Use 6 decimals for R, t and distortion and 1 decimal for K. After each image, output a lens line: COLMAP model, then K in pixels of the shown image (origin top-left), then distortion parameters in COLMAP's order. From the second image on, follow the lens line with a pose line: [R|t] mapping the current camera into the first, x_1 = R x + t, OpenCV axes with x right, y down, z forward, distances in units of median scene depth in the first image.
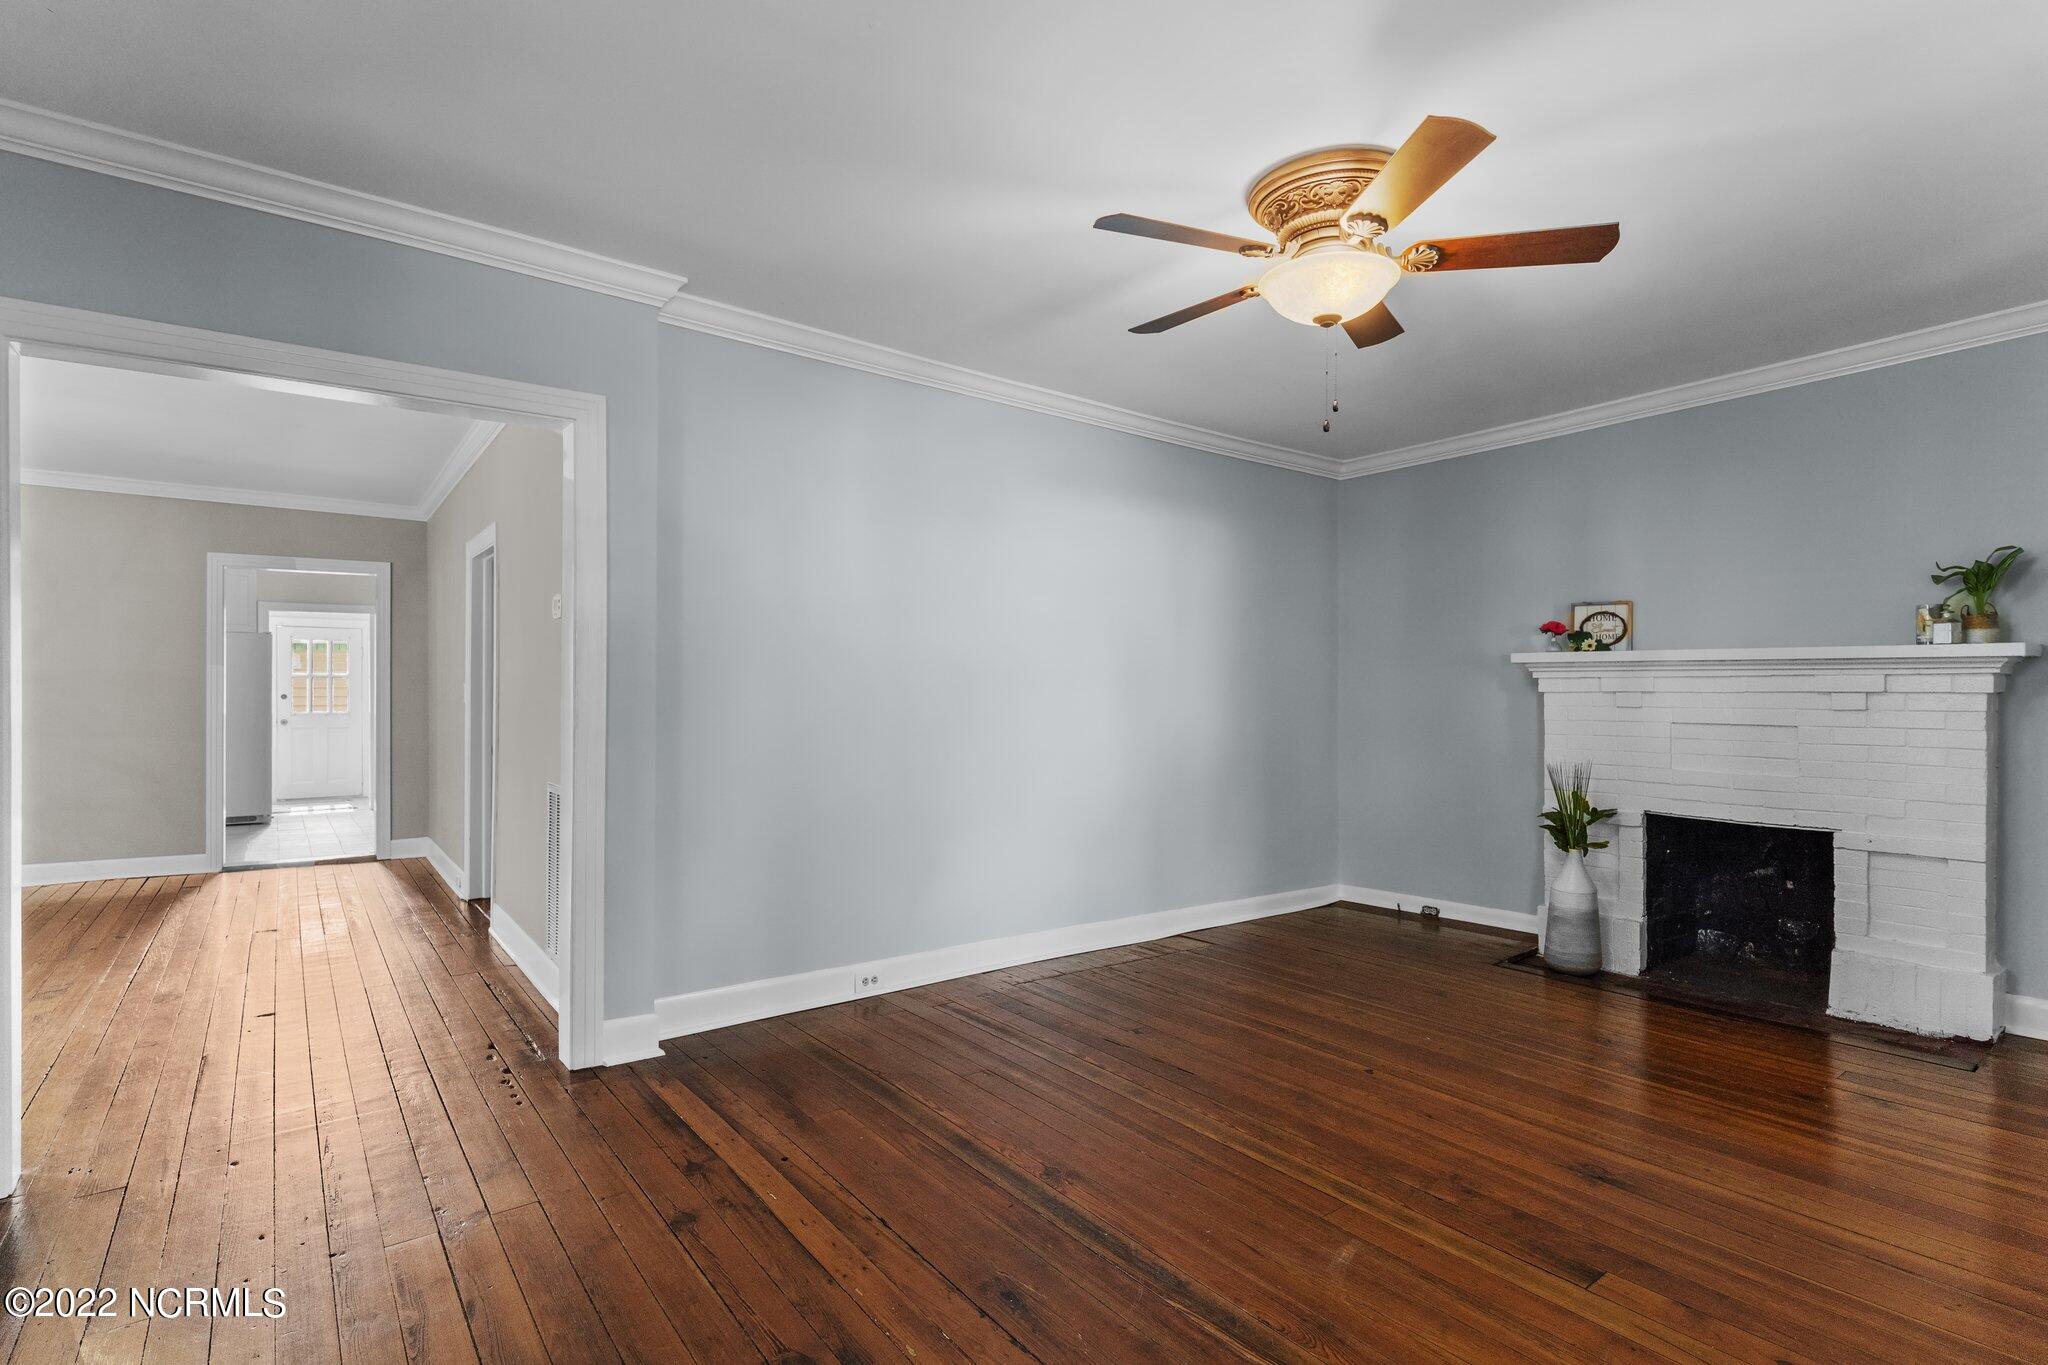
lens RADIAL K [[989.9, 0, 1031.2], [0, 989.9, 689.5], [0, 0, 1]] dist [-0.002090, -0.000363]
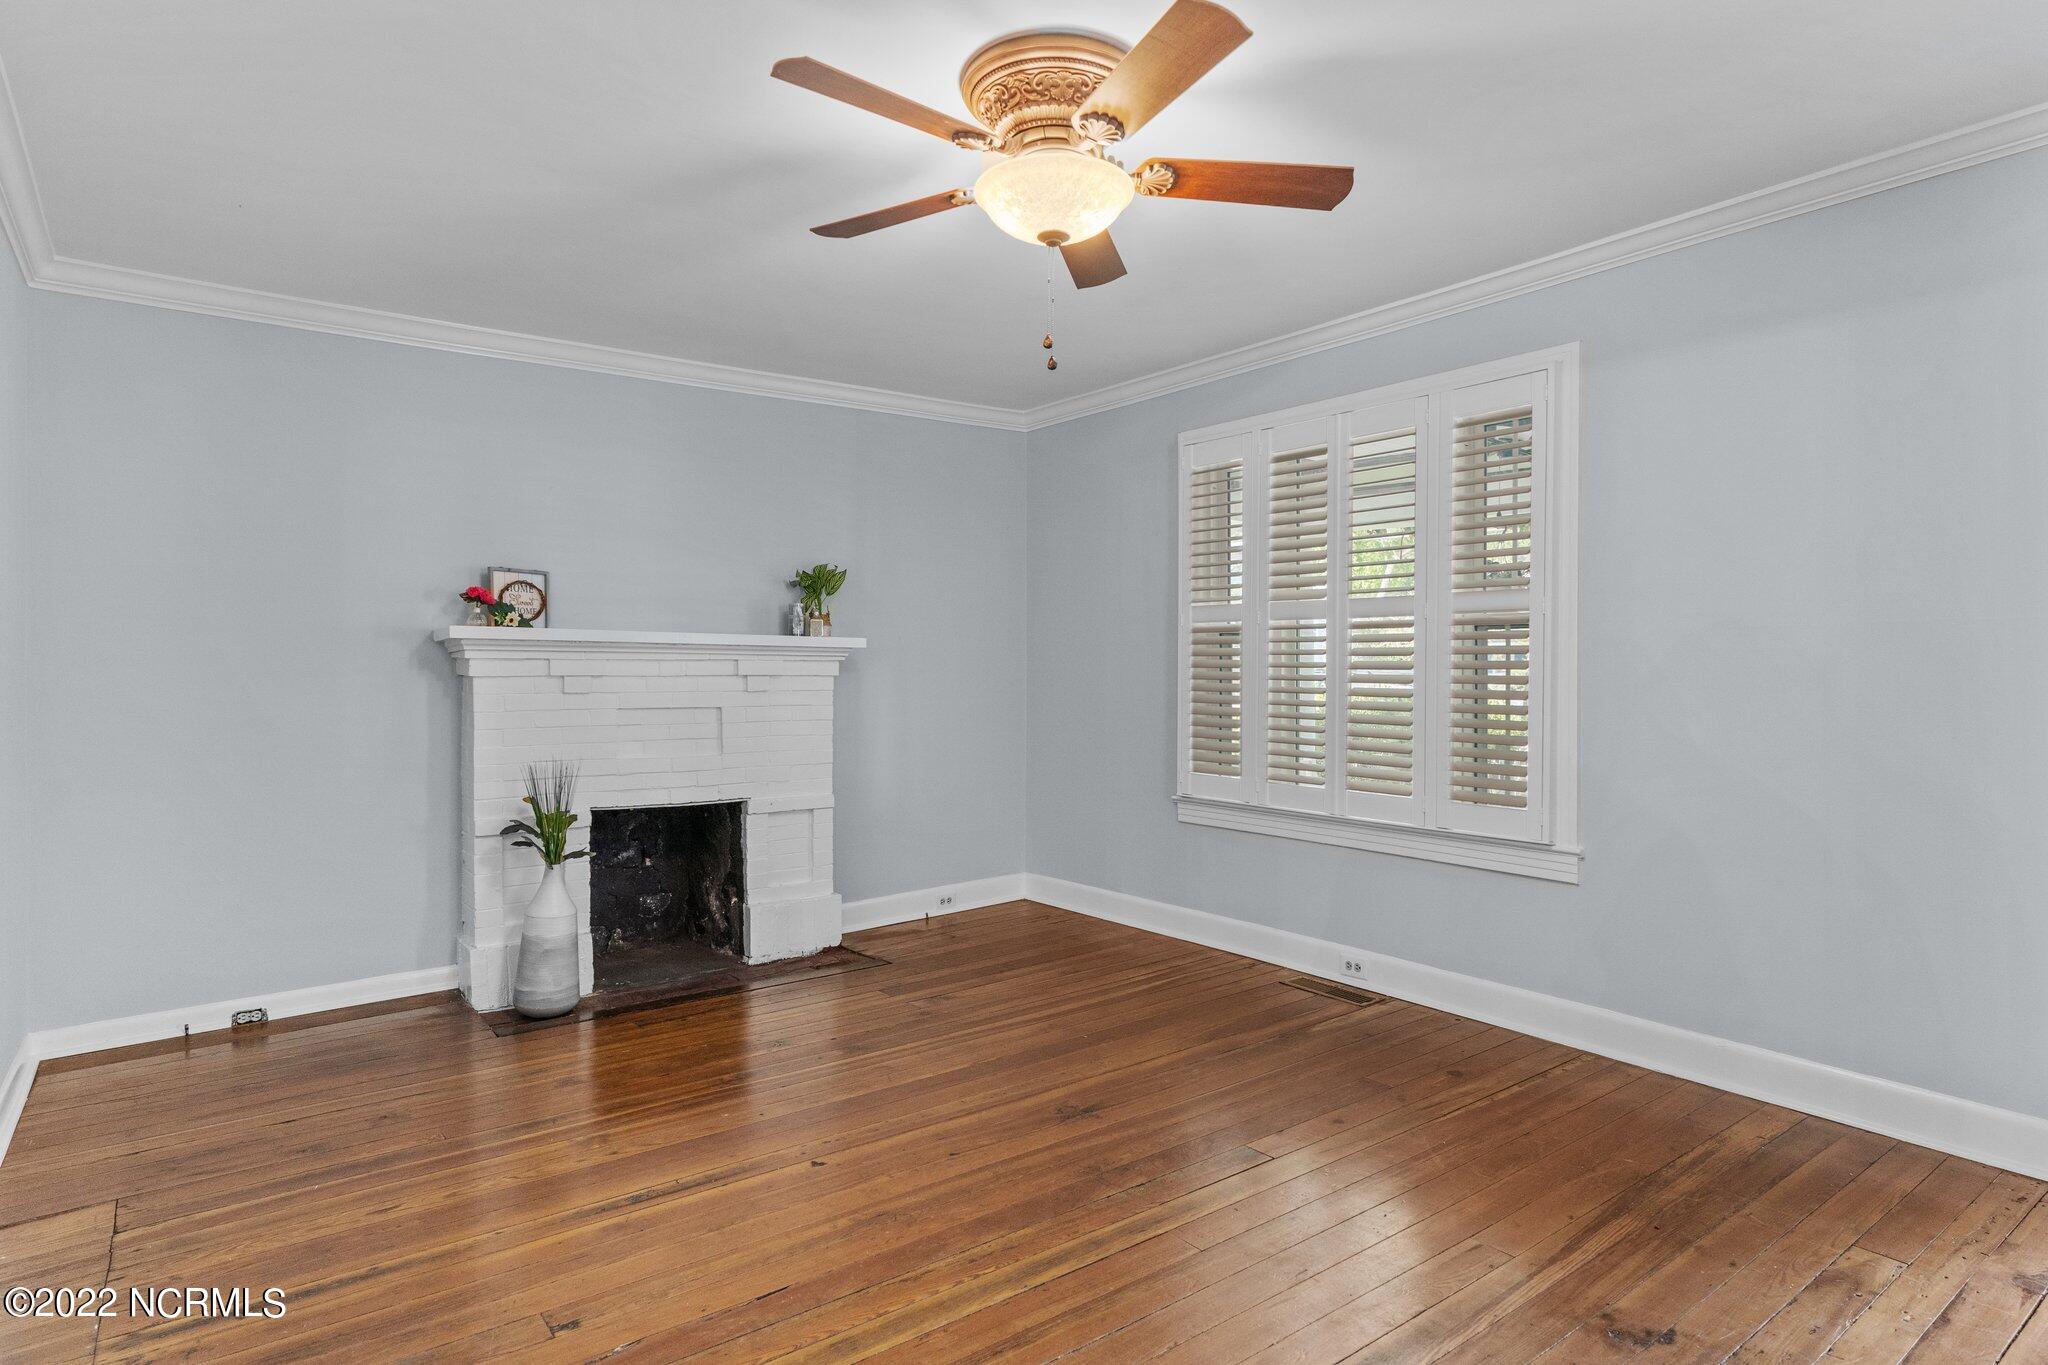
lens RADIAL K [[1100.5, 0, 1019.7], [0, 1100.5, 675.3], [0, 0, 1]] dist [0.002926, -0.000217]
pose [[0.011506, -0.002736, 0.999930, -0.409772], [-0.000479, 0.999996, 0.002742, -0.001070], [-0.999934, -0.000510, 0.011504, 0.651144]]
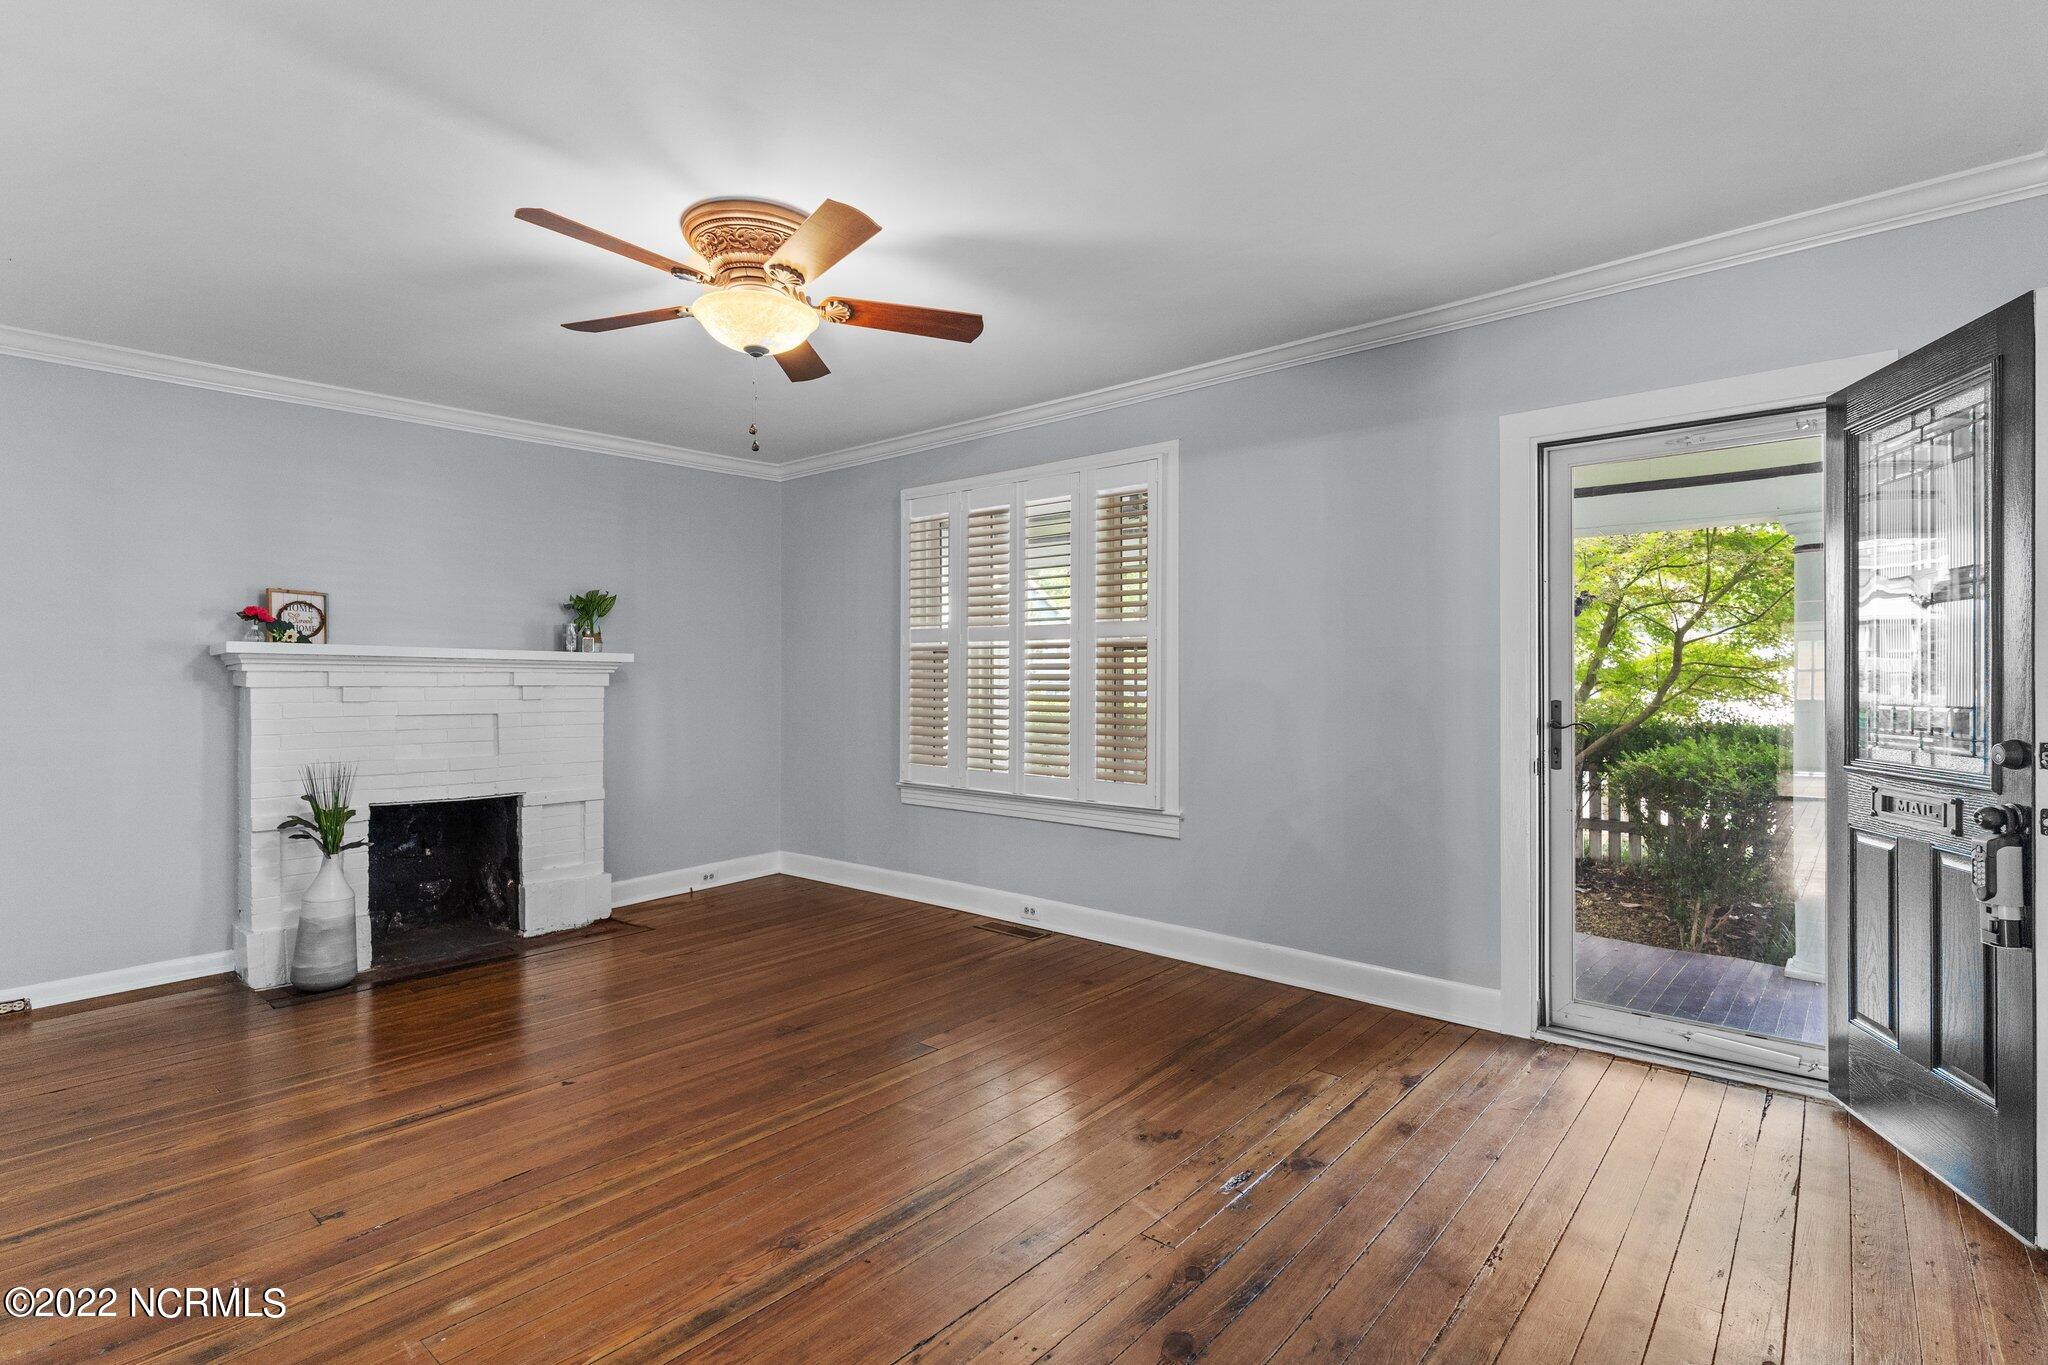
lens RADIAL K [[958.5, 0, 1014.0], [0, 958.5, 678.6], [0, 0, 1]] dist [-0.002432, -0.000246]
pose [[-0.197245, 0.004176, 0.980345, -0.512707], [0.000743, 0.999991, -0.004110, -0.001300], [-0.980354, -0.000082, -0.197246, 0.594653]]
